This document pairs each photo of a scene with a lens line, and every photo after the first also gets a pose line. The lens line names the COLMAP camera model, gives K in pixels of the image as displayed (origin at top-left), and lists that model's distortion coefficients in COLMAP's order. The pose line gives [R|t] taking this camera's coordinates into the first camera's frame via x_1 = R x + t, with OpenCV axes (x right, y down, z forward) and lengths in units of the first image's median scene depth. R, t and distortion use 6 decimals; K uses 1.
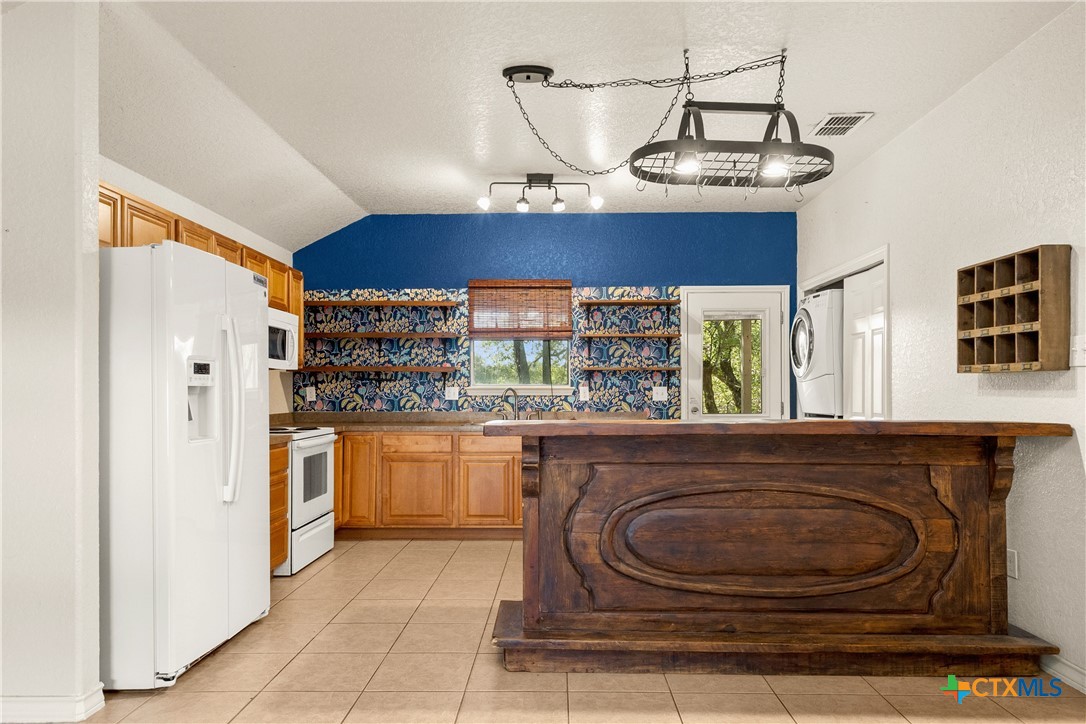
lens RADIAL K [[696.7, 0, 551.1], [0, 696.7, 383.2], [0, 0, 1]] dist [0.033512, -0.014826]
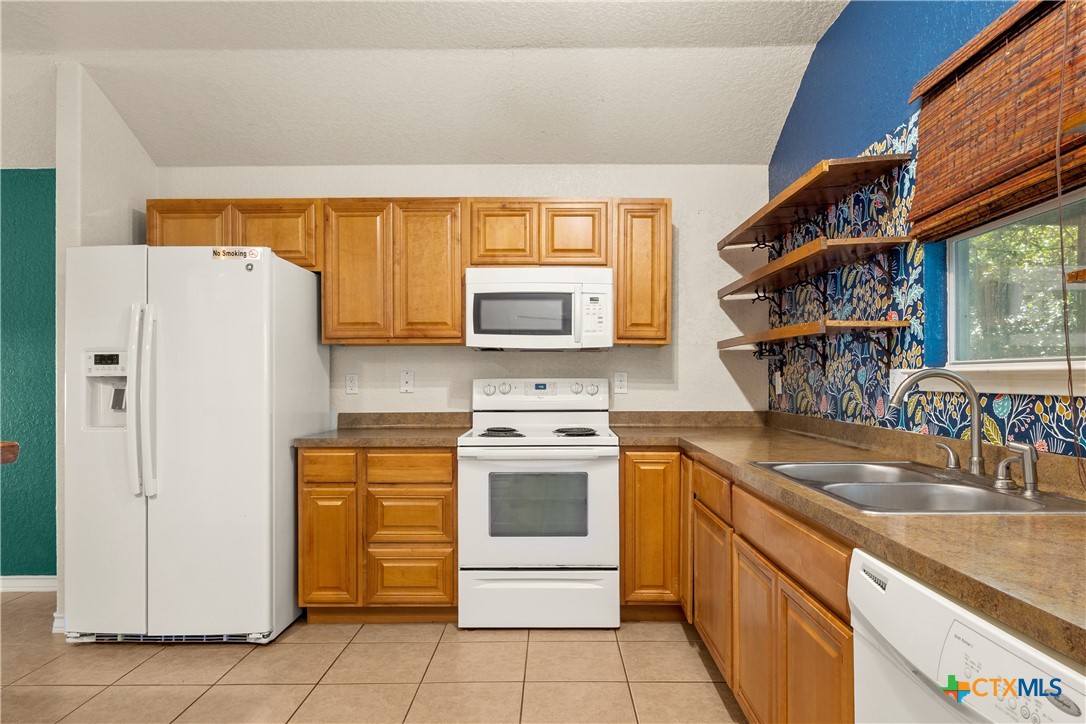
lens RADIAL K [[696.7, 0, 552.4], [0, 696.7, 375.7], [0, 0, 1]] dist [0.033512, -0.014826]
pose [[0.004079, 0.000727, -0.999991, 0.306014], [0.014229, 0.999898, 0.000785, 0.006883], [0.999890, -0.014232, 0.004068, 0.923284]]
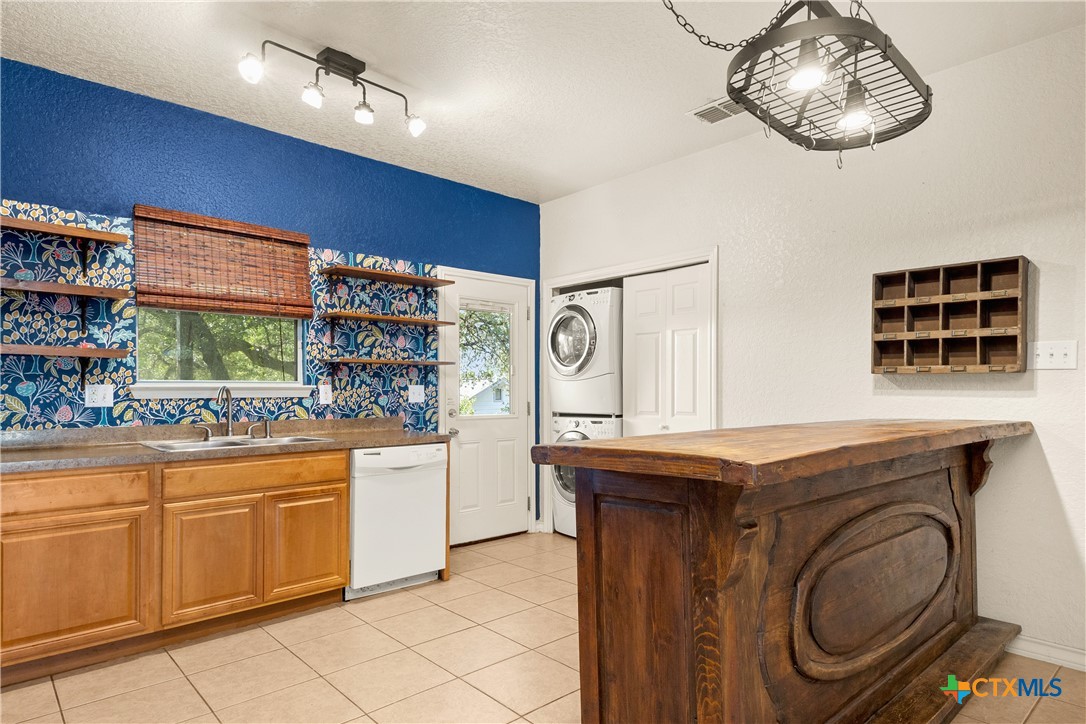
lens RADIAL K [[615.8, 0, 550.0], [0, 615.8, 388.7], [0, 0, 1]] dist [0.023929, -0.002013]
pose [[0.727656, -0.001061, 0.685942, -0.260127], [-0.005807, 0.999953, 0.007708, 0.002922], [-0.685918, -0.009592, 0.727616, 0.428678]]
